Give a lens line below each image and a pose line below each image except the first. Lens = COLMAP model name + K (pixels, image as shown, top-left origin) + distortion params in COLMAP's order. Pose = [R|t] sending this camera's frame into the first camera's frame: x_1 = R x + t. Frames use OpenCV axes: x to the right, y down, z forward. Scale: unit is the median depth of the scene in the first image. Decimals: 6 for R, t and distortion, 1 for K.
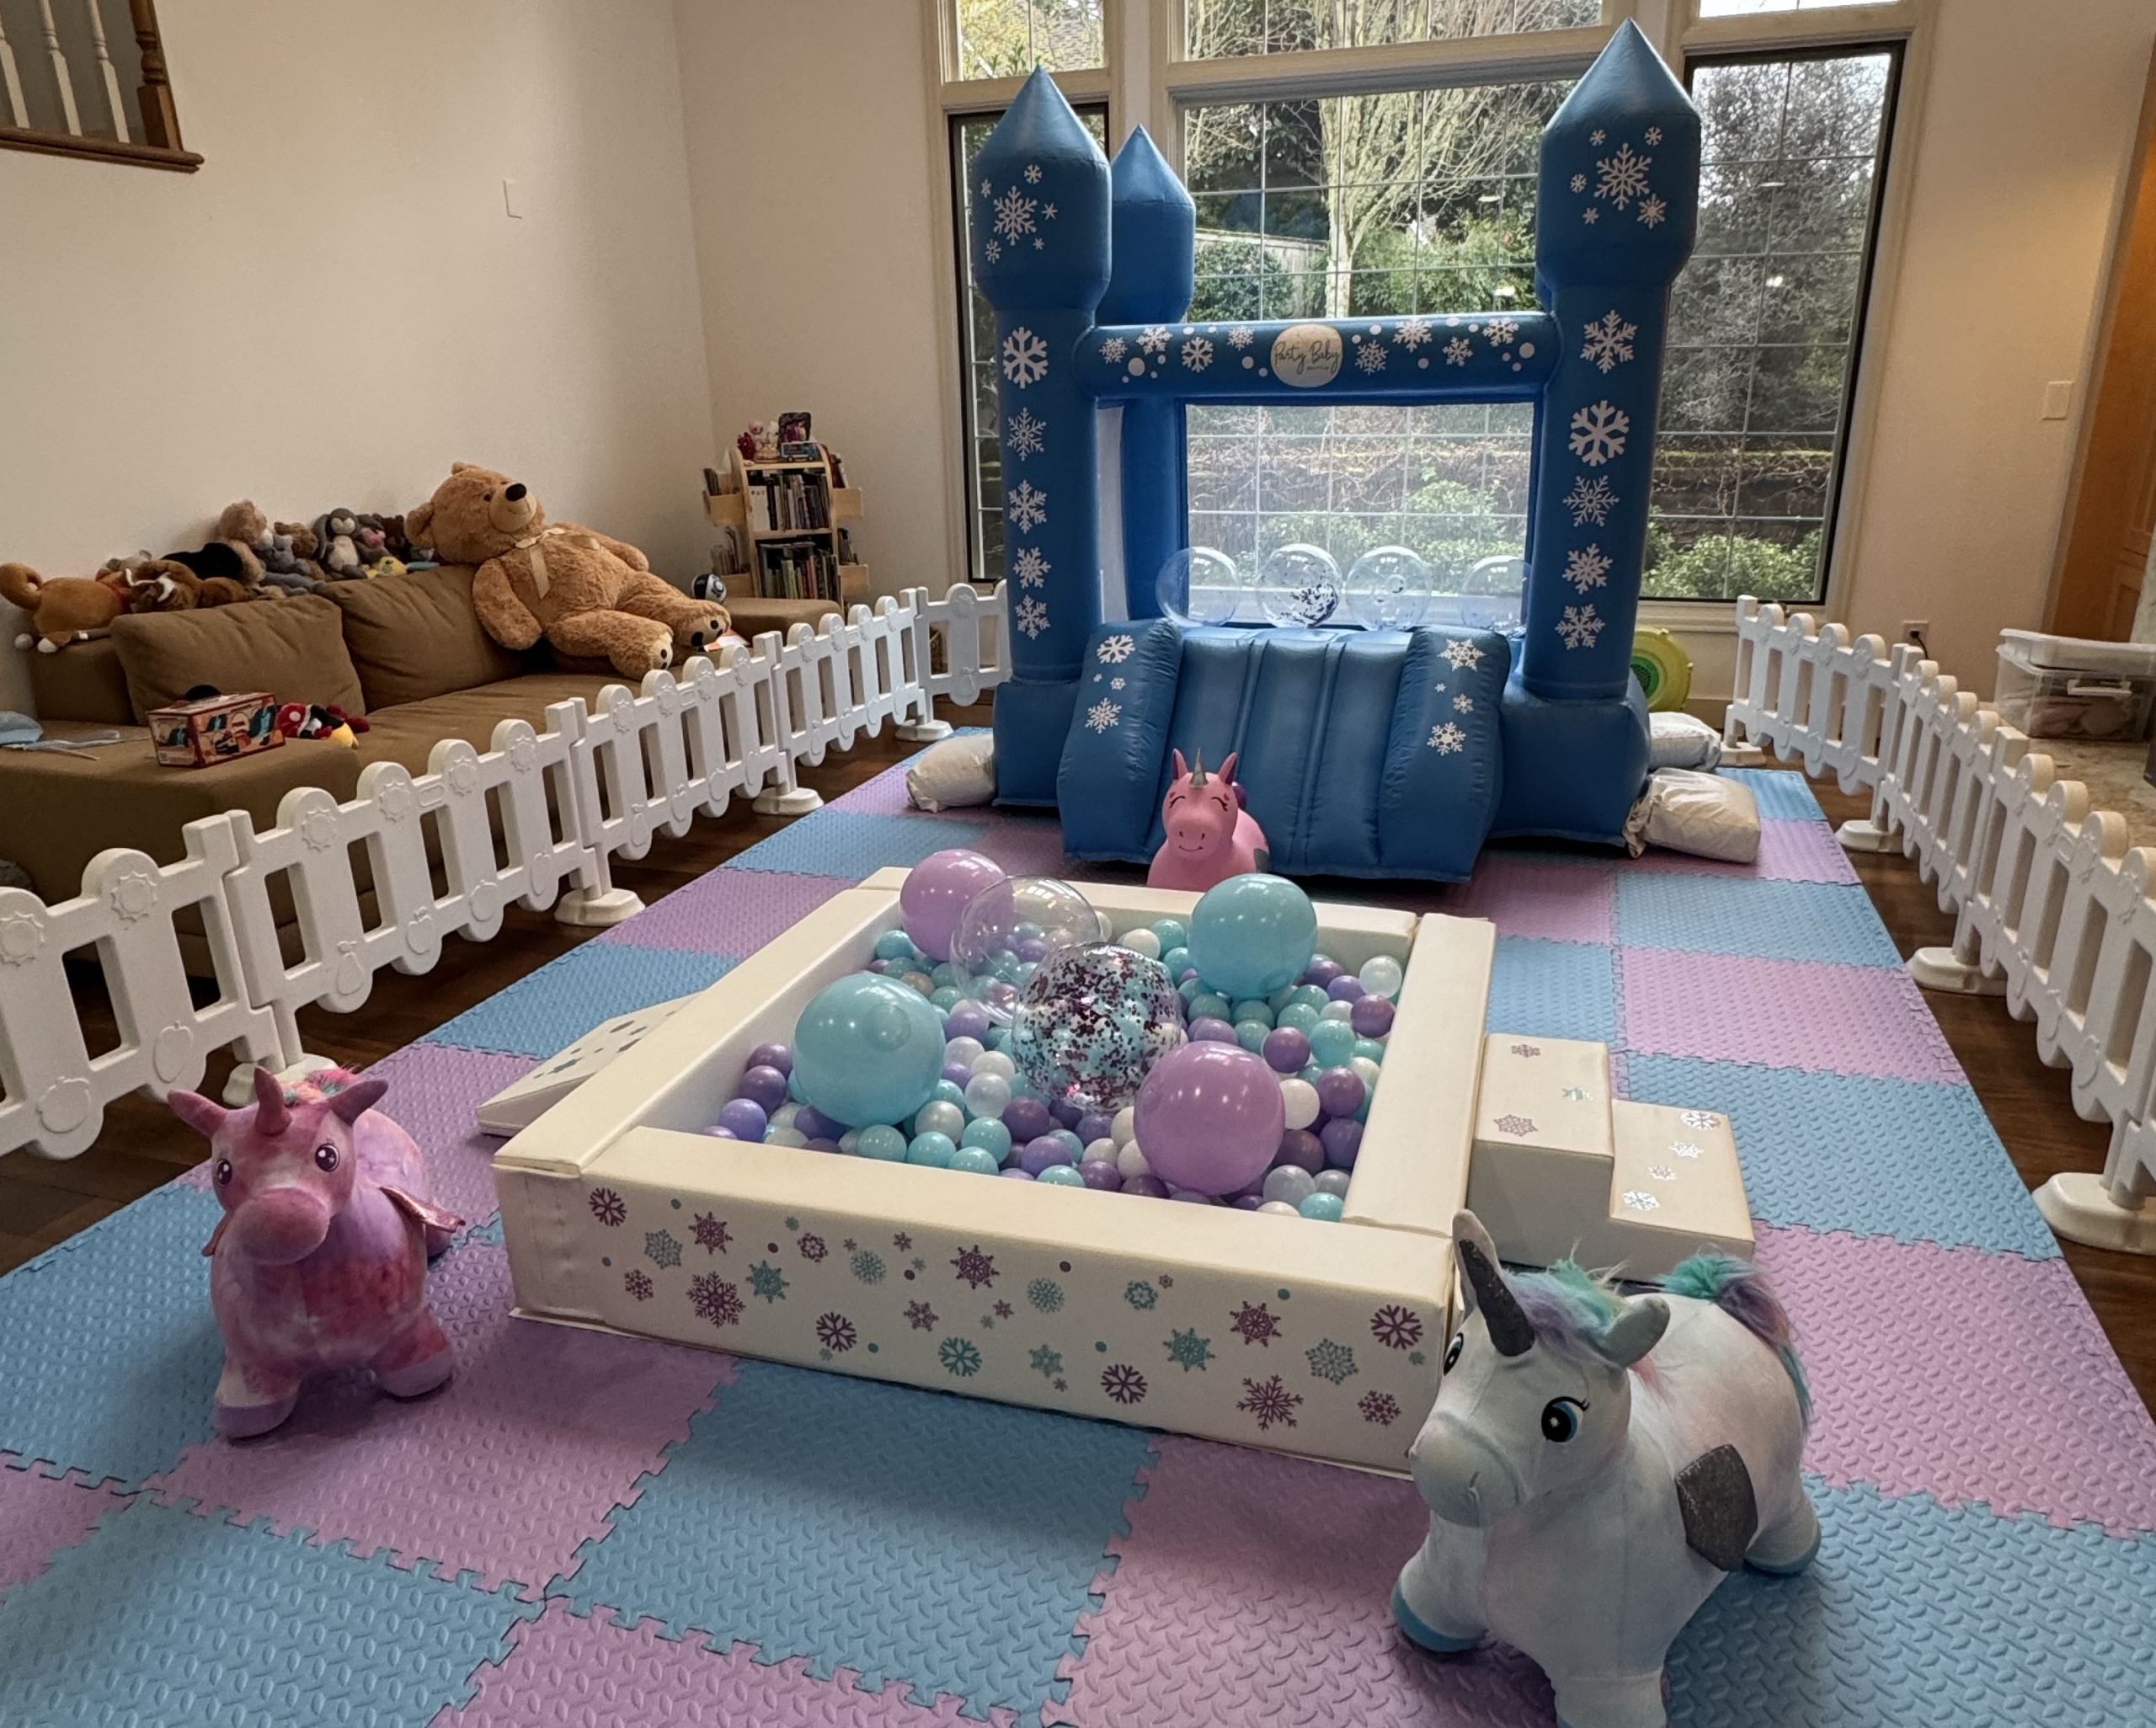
lens RADIAL K [[1420.7, 0, 1078.0], [0, 1420.7, 864.0], [0, 0, 1]] dist [-0.008625, -0.002459]
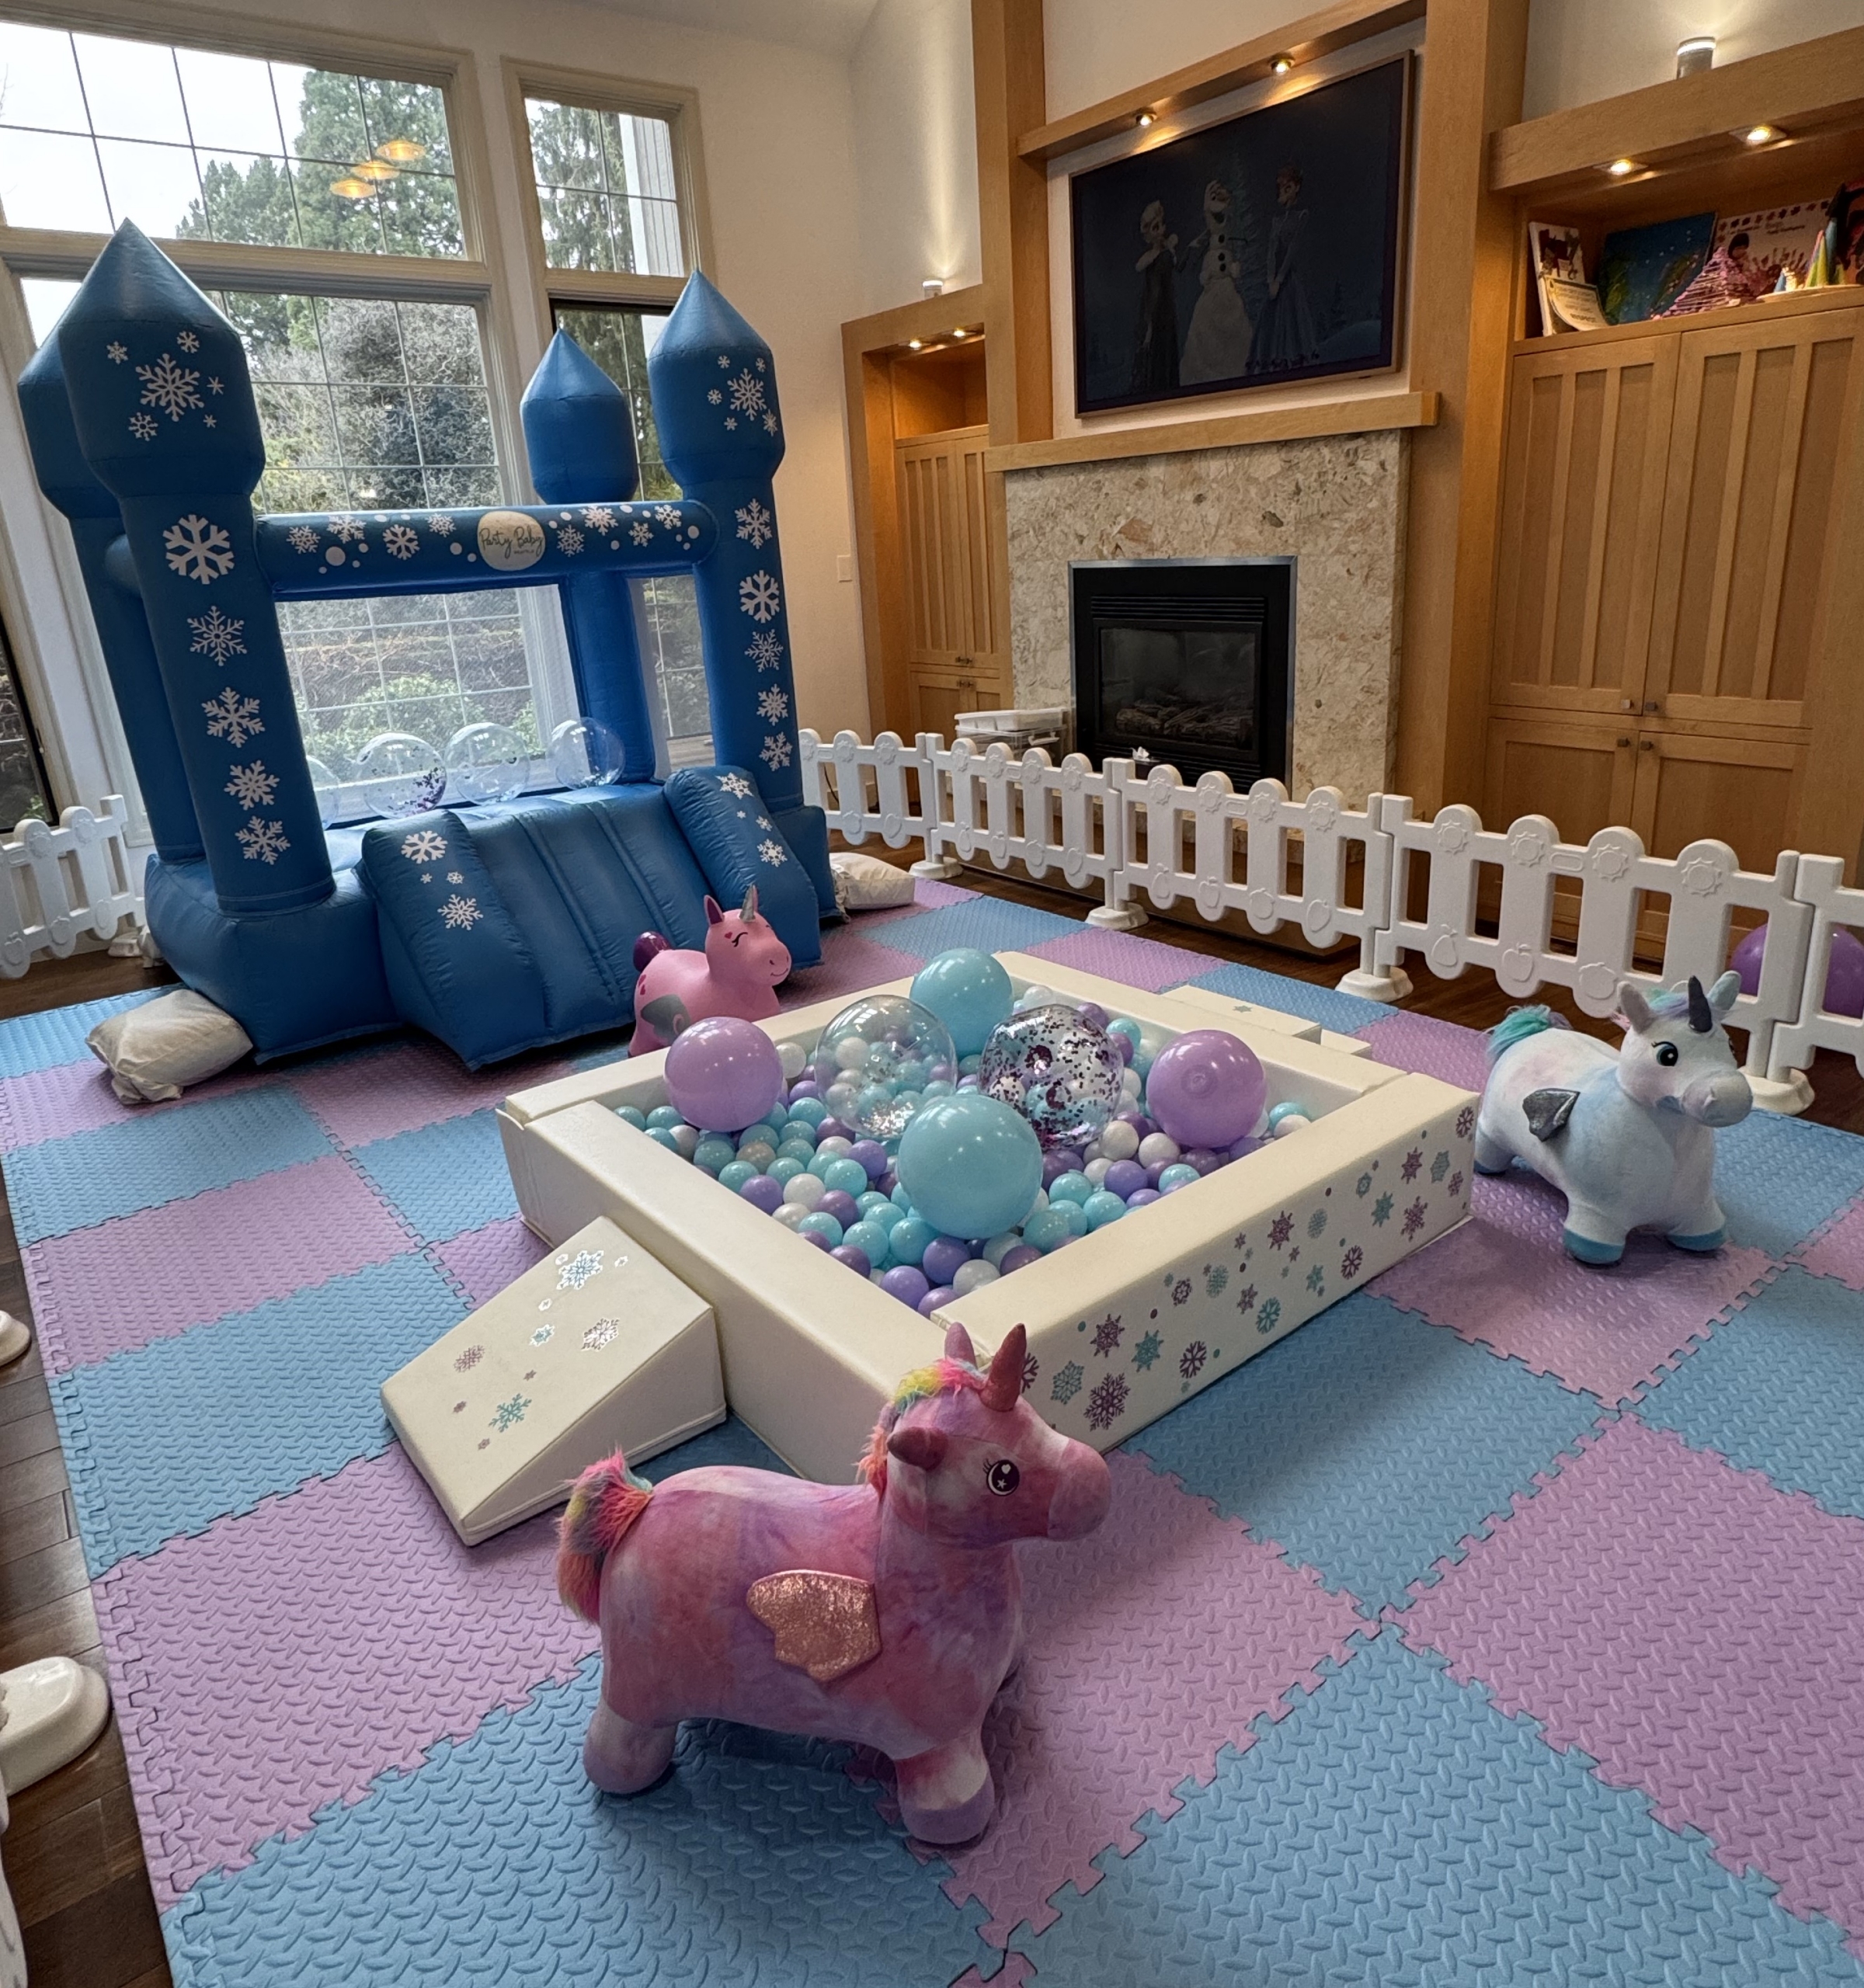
lens RADIAL K [[1310.1, 0, 937.5], [0, 1310.1, 938.2], [0, 0, 1]] dist [-0.005736, 0.005830]
pose [[0.573546, -0.250436, 0.779953, -0.669210], [0.300500, 0.950068, 0.084083, -0.090315], [-0.762066, 0.186150, 0.620164, 0.294586]]
